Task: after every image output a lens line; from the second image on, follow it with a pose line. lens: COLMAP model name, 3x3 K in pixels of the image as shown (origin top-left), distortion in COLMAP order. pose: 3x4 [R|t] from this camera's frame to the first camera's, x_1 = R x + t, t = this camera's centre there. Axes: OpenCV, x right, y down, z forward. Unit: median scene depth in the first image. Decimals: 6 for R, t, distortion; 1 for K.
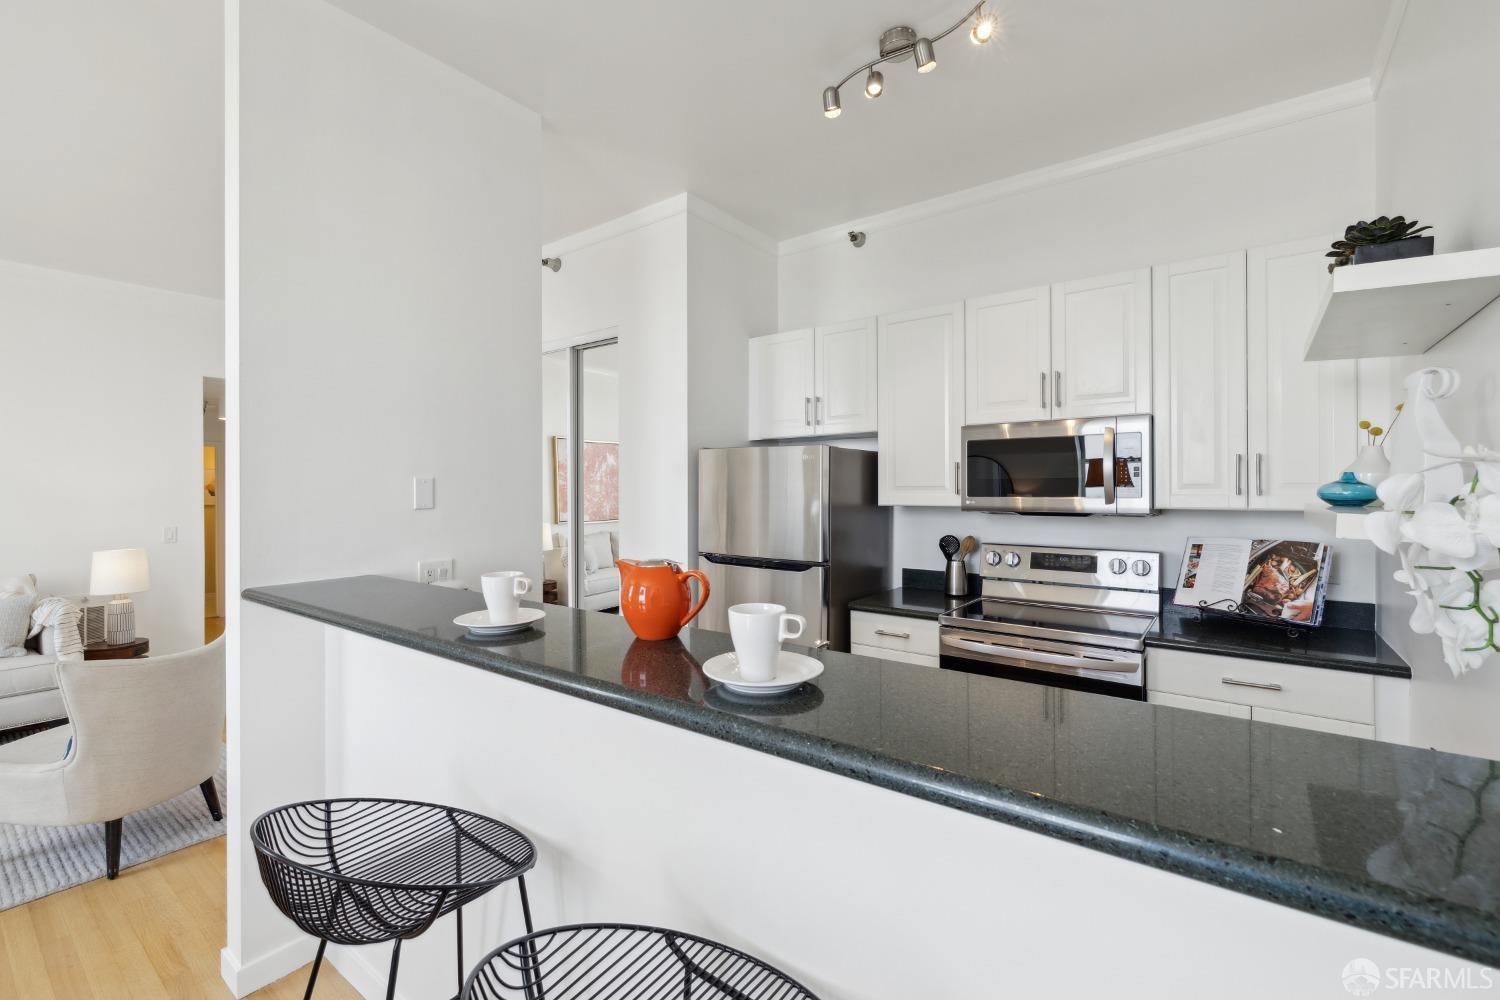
lens RADIAL K [[649.6, 0, 744.6], [0, 649.6, 489.2], [0, 0, 1]] dist [-0.001096, -0.000112]
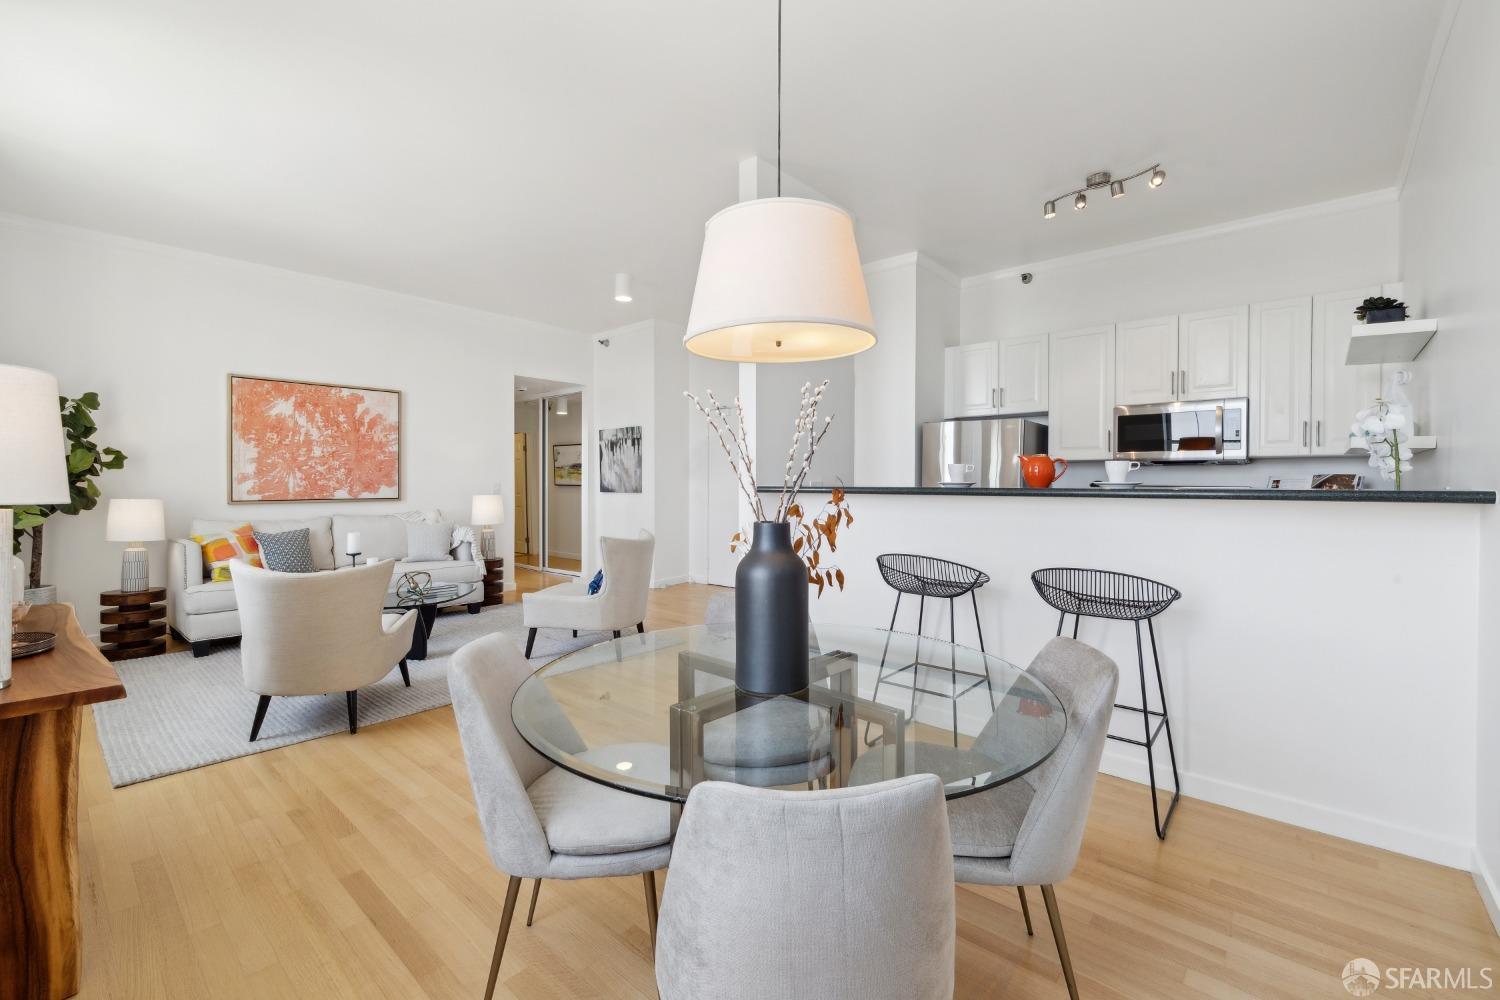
lens RADIAL K [[637.8, 0, 746.8], [0, 637.8, 487.8], [0, 0, 1]] dist [0.003258, -0.000628]
pose [[0.997734, 0.009250, -0.066638, -0.513871], [-0.008772, 0.999934, 0.007462, 0.109665], [0.066702, -0.006861, 0.997749, -0.676363]]
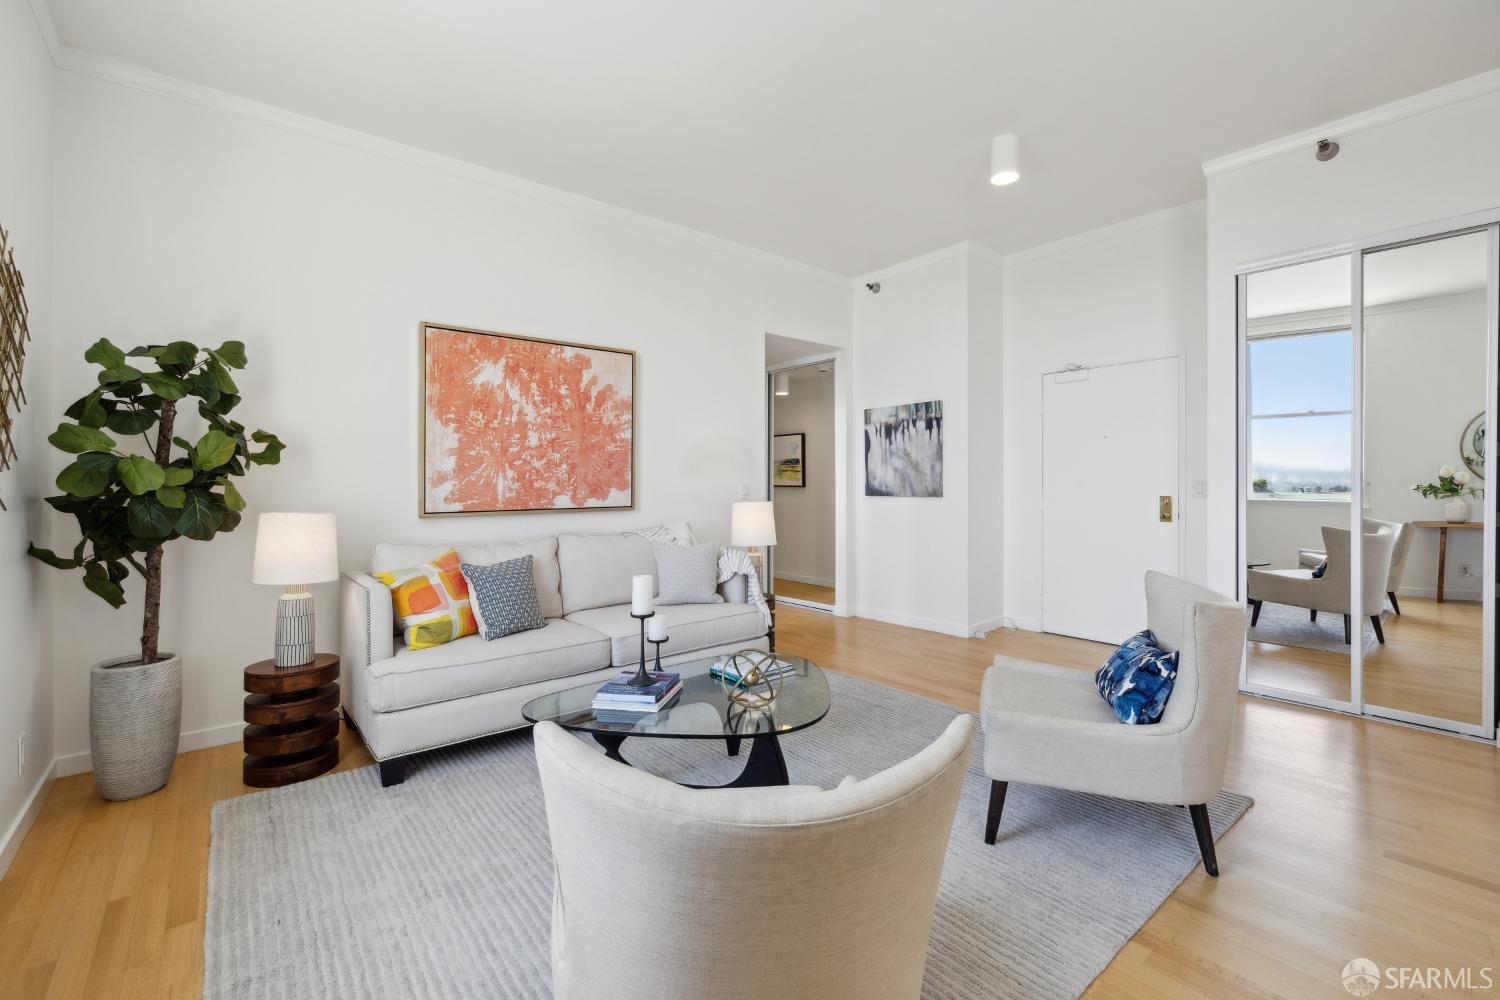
lens RADIAL K [[640.7, 0, 745.0], [0, 640.7, 480.2], [0, 0, 1]] dist [0.002949, 0.000329]
pose [[0.974022, 0.002763, -0.226437, -1.334796], [-0.003561, 0.999989, -0.003118, 0.113656], [0.226426, 0.003843, 0.974021, 0.090596]]
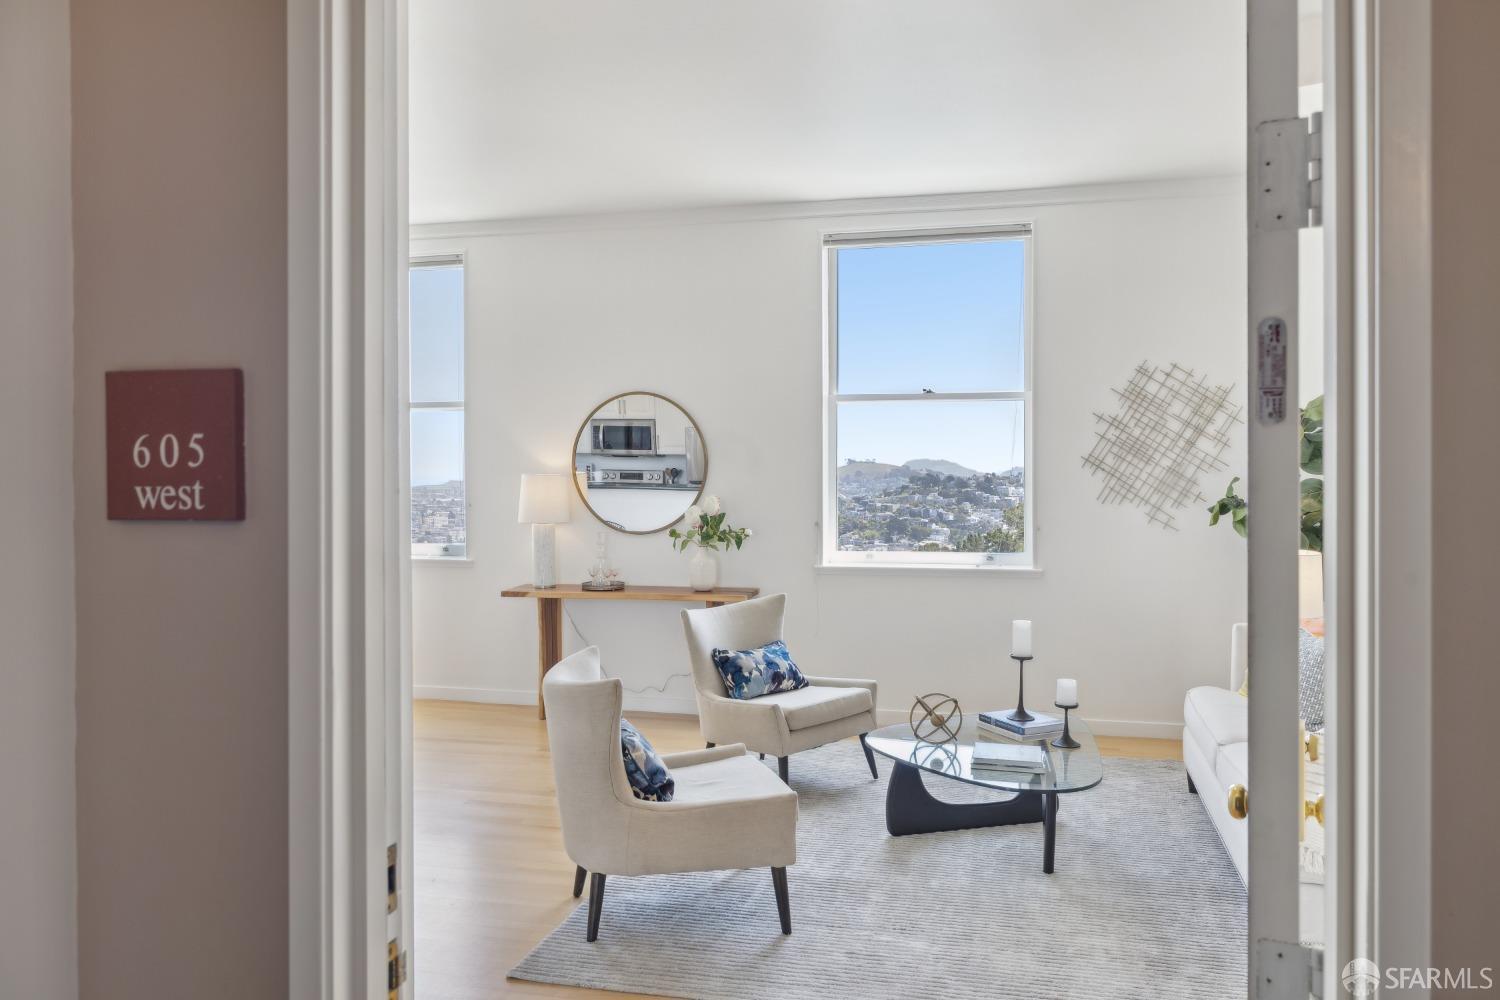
lens RADIAL K [[1154.2, 0, 747.8], [0, 1154.2, 472.9], [0, 0, 1]] dist [0.000358, 0.000299]
pose [[-0.914327, 0.014572, -0.404714, -0.536849], [0.009155, 0.999841, 0.015317, -0.020845], [0.404873, 0.010300, -0.914315, 2.539498]]
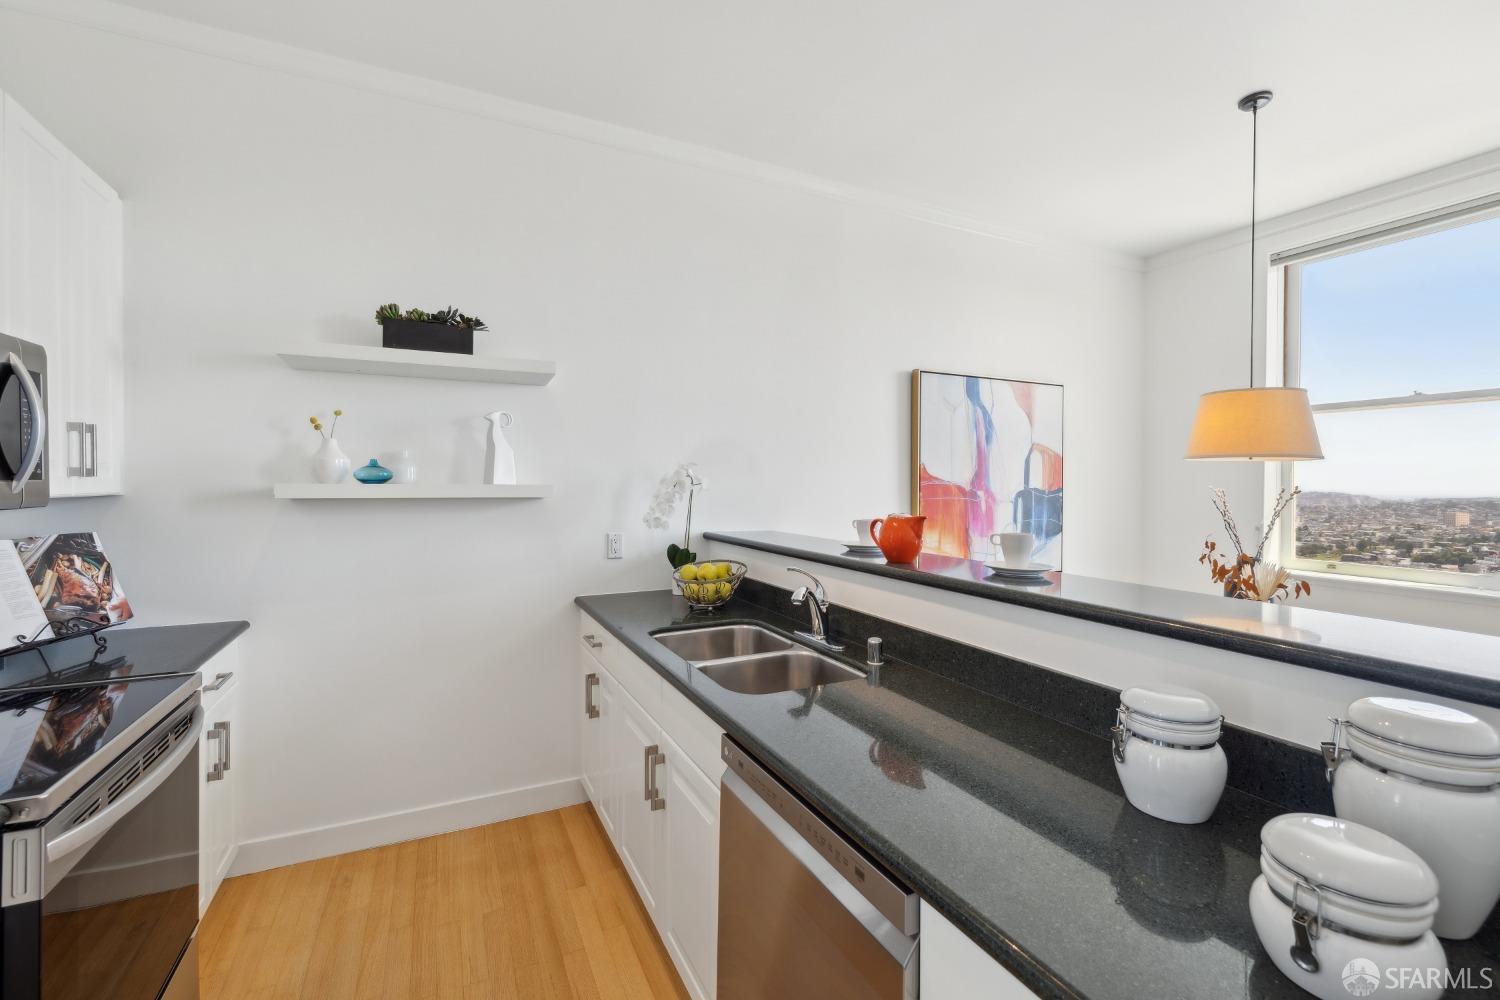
lens RADIAL K [[637.8, 0, 746.8], [0, 637.8, 487.8], [0, 0, 1]] dist [0.003258, -0.000628]
pose [[-0.894731, -0.002081, 0.446600, -0.253754], [0.001784, 0.999965, 0.008234, 0.017149], [-0.446601, 0.008164, -0.894696, 1.272910]]
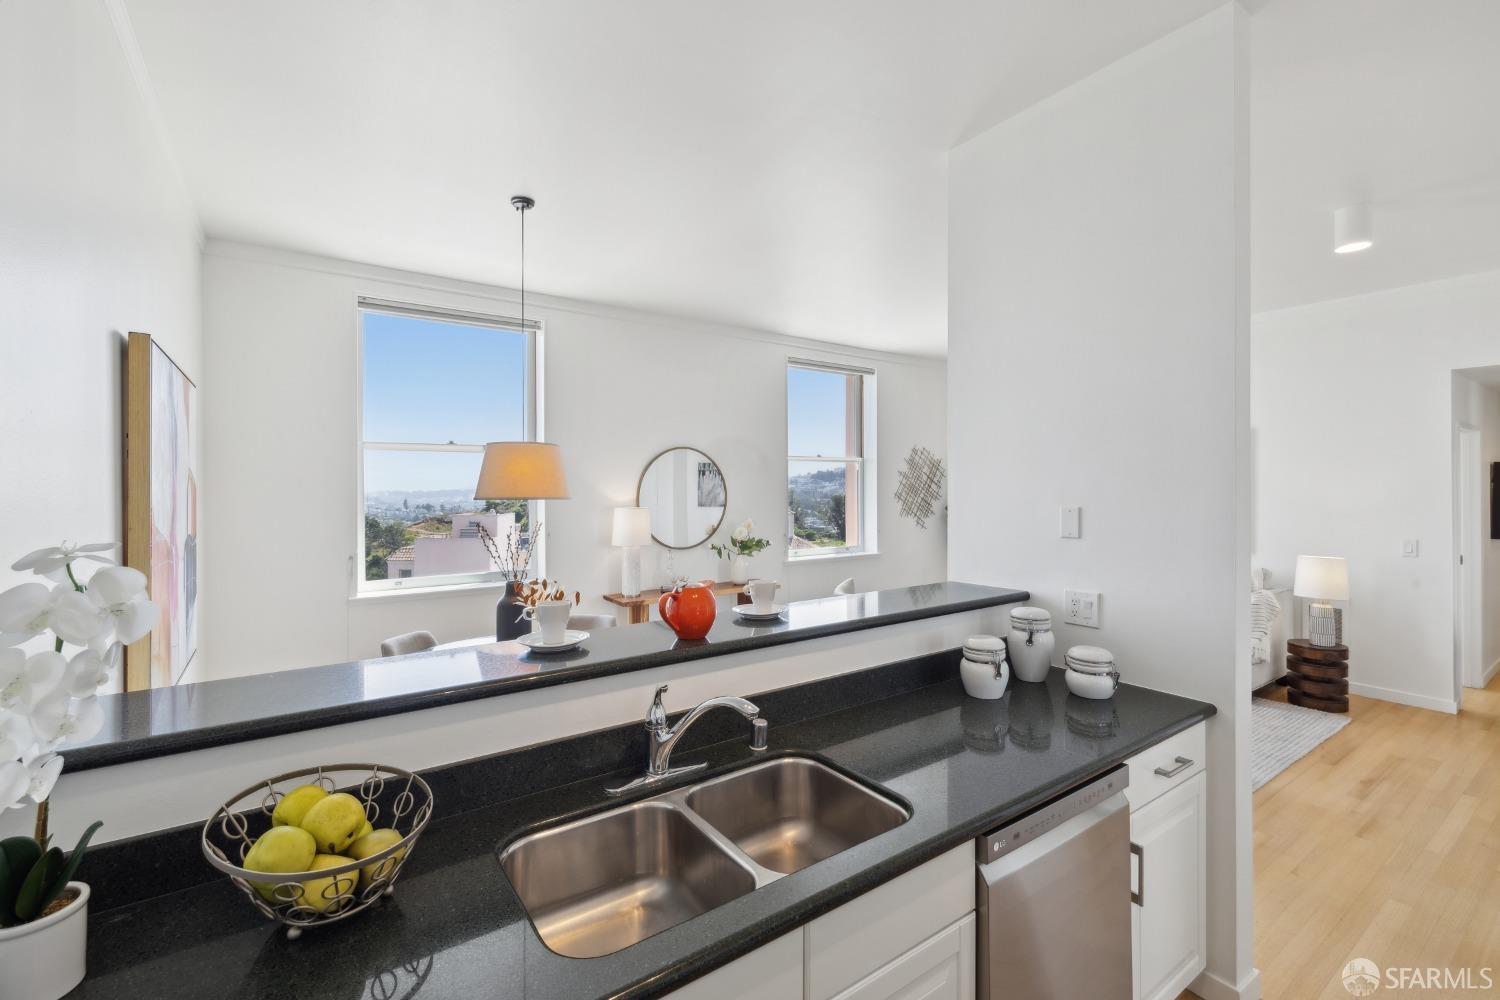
lens RADIAL K [[645.9, 0, 744.2], [0, 645.9, 490.2], [0, 0, 1]] dist [0.002491, 0.000075]
pose [[-0.304930, 0.010975, -0.952311, 0.586710], [0.004307, 0.999939, 0.010145, -0.053043], [0.952365, -0.001008, -0.304959, 0.747889]]
